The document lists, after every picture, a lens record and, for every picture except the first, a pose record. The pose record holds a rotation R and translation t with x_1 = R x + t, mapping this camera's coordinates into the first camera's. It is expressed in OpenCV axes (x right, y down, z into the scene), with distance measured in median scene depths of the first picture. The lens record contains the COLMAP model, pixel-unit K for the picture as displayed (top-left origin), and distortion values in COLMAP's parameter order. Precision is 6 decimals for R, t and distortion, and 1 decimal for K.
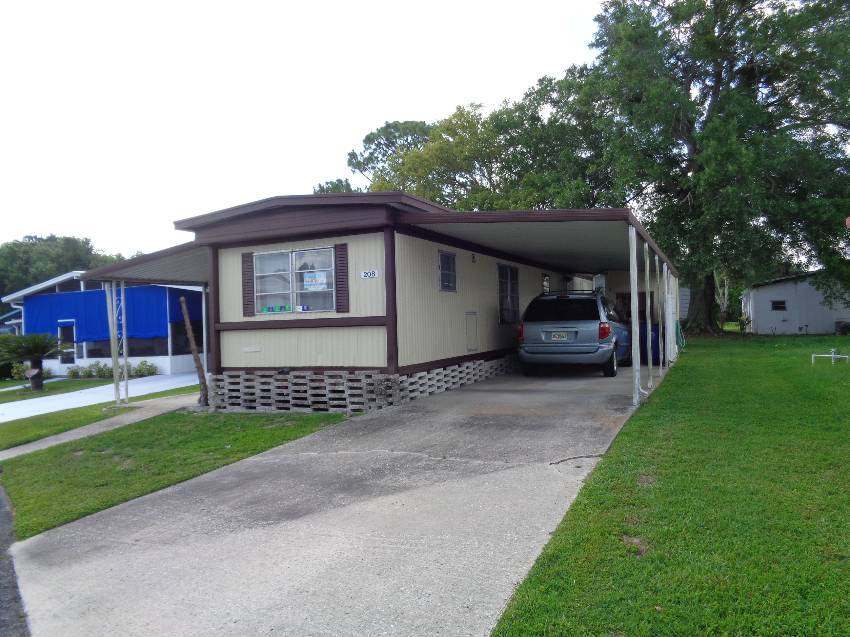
lens RADIAL K [[647.1, 0, 425.0], [0, 647.1, 318.5], [0, 0, 1]] dist [0.007400, 0.005385]
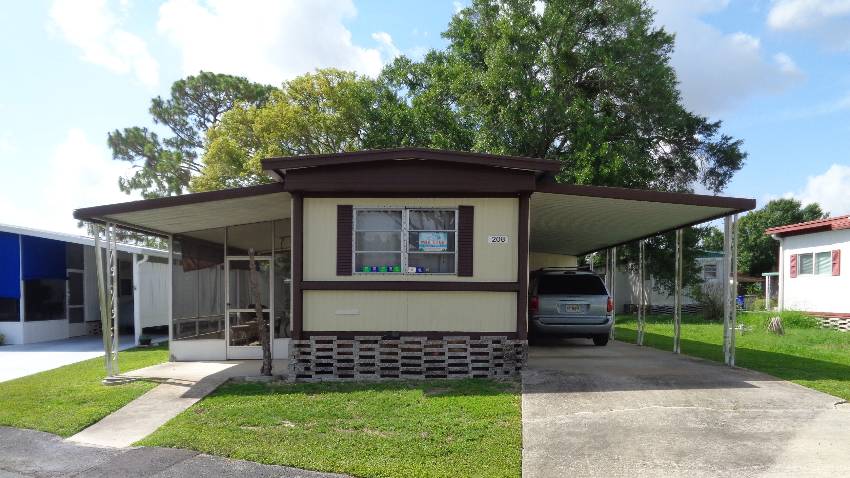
lens RADIAL K [[650.5, 0, 426.0], [0, 650.5, 318.1], [0, 0, 1]] dist [-0.006913, -0.002624]
pose [[0.909718, 0.024730, 0.414491, -0.558090], [-0.037841, 0.999009, 0.023447, 0.031256], [-0.413500, -0.037015, 0.909752, 0.126168]]
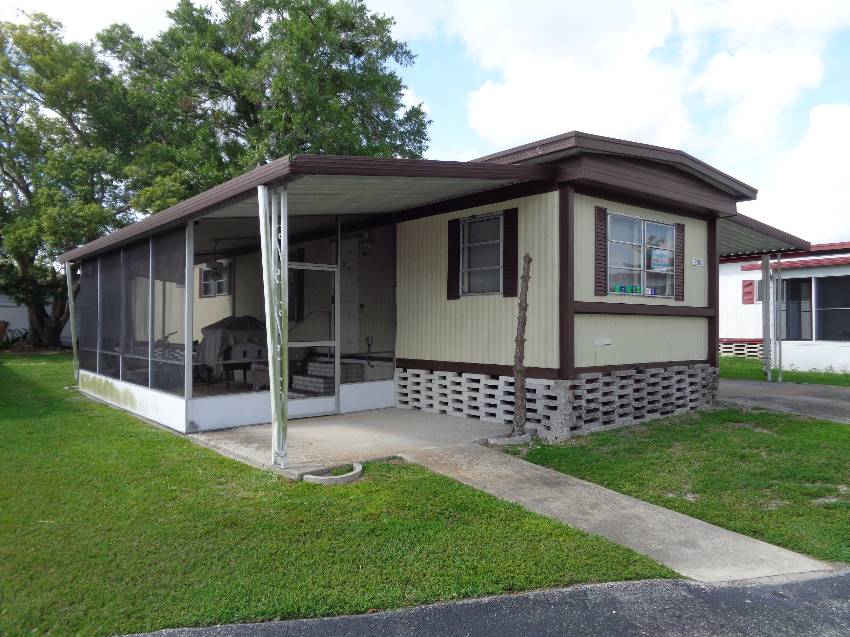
lens RADIAL K [[638.1, 0, 452.6], [0, 638.1, 321.7], [0, 0, 1]] dist [0.002884, 0.000815]
pose [[0.413329, 0.046538, 0.909392, -1.008799], [-0.020053, 0.998916, -0.042005, 0.060492], [-0.910361, -0.000874, 0.413814, 0.879896]]
